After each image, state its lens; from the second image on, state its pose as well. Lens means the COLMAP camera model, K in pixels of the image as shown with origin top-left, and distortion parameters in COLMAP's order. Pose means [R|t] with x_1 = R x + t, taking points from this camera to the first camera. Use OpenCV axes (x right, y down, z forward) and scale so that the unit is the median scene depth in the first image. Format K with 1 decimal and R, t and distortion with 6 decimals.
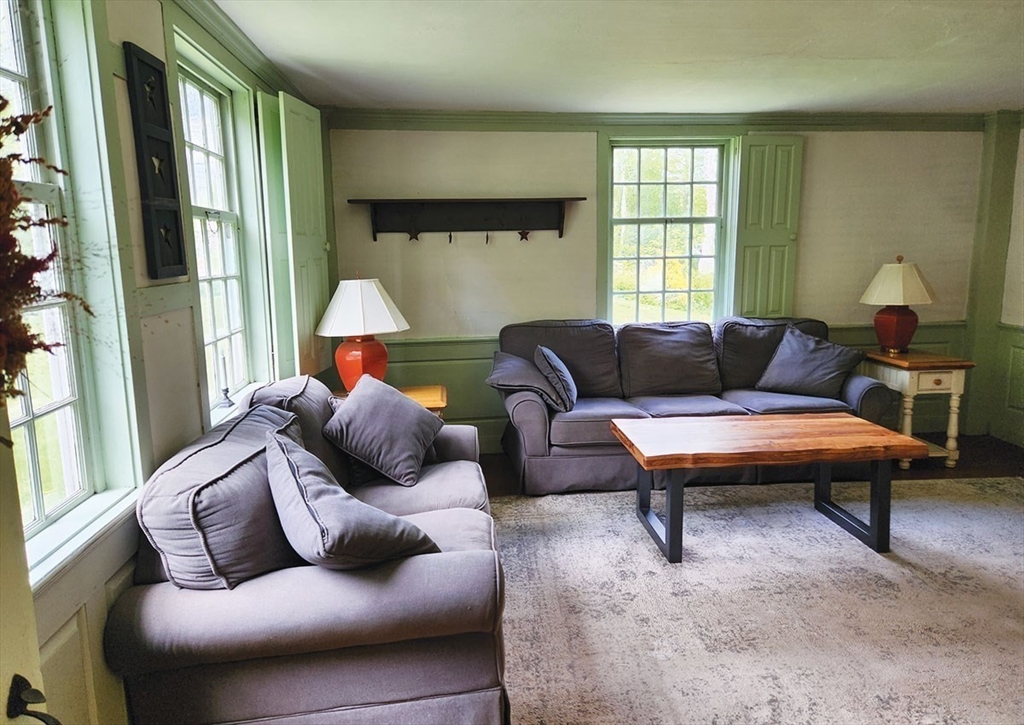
lens RADIAL K [[686.1, 0, 518.6], [0, 686.1, 356.7], [0, 0, 1]] dist [0.034999, -0.006770]
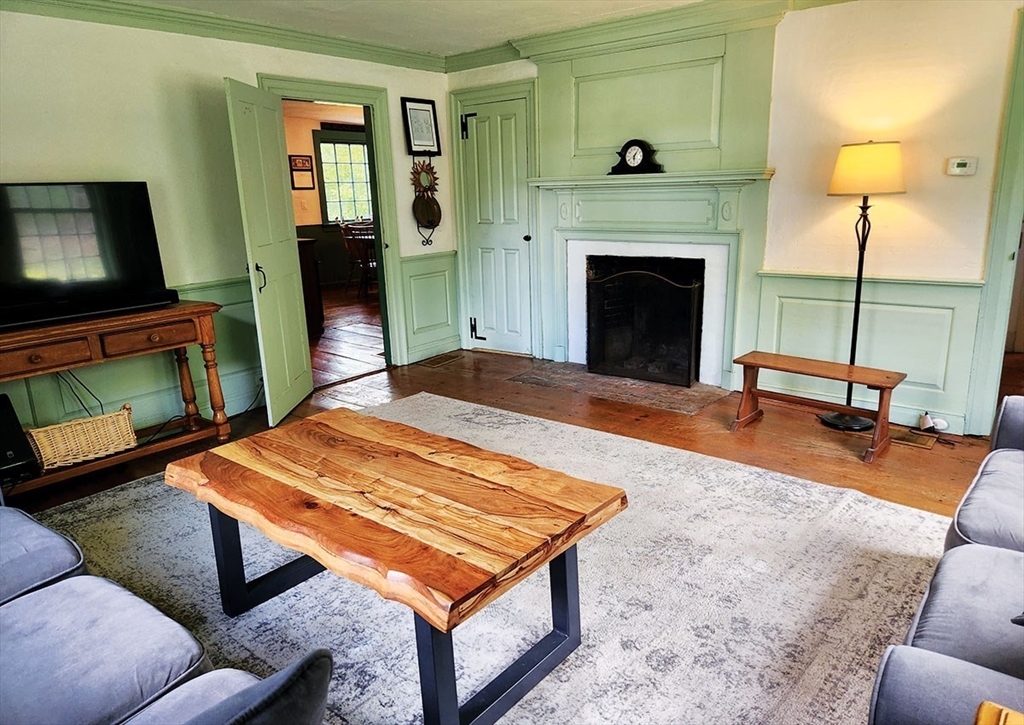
lens RADIAL K [[686.1, 0, 522.4], [0, 686.1, 367.1], [0, 0, 1]] dist [0.034999, -0.006770]
pose [[-0.701732, -0.142135, 0.698119, -0.106389], [0.157936, 0.924481, 0.346975, -0.118760], [-0.694714, 0.353741, -0.626290, 0.885675]]
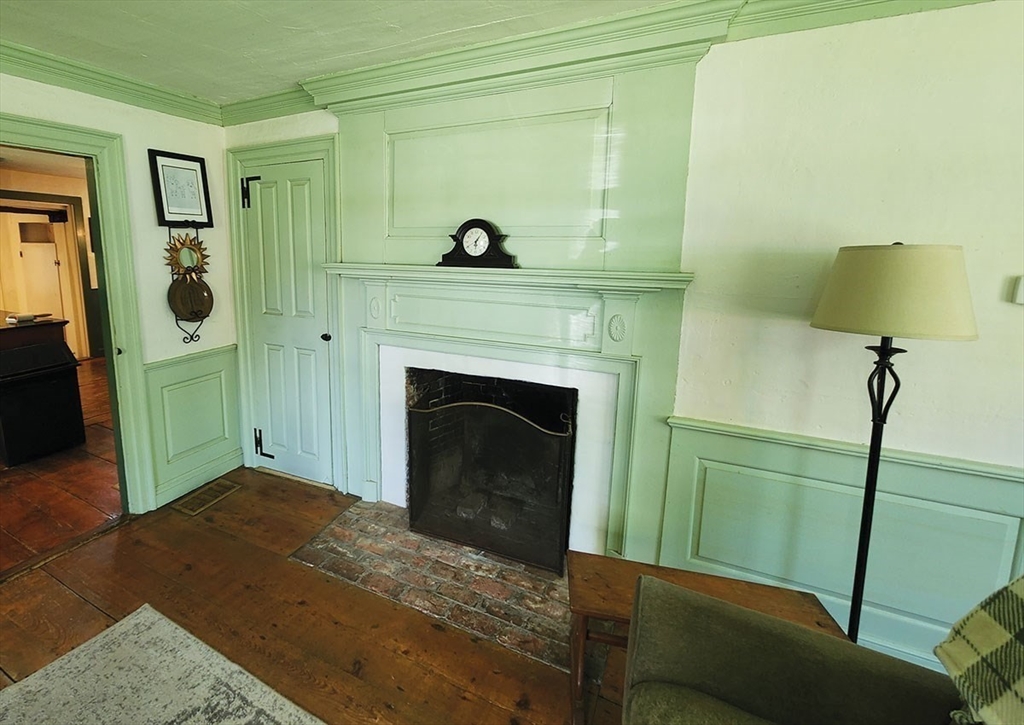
lens RADIAL K [[488.2, 0, 434.0], [0, 488.2, 316.8], [0, 0, 1]] dist [-0.005639, -0.000005]
pose [[-0.821108, -0.068381, 0.566662, 0.245809], [0.107572, 0.956466, 0.271296, -0.097389], [-0.560544, 0.283720, -0.778006, 0.496640]]
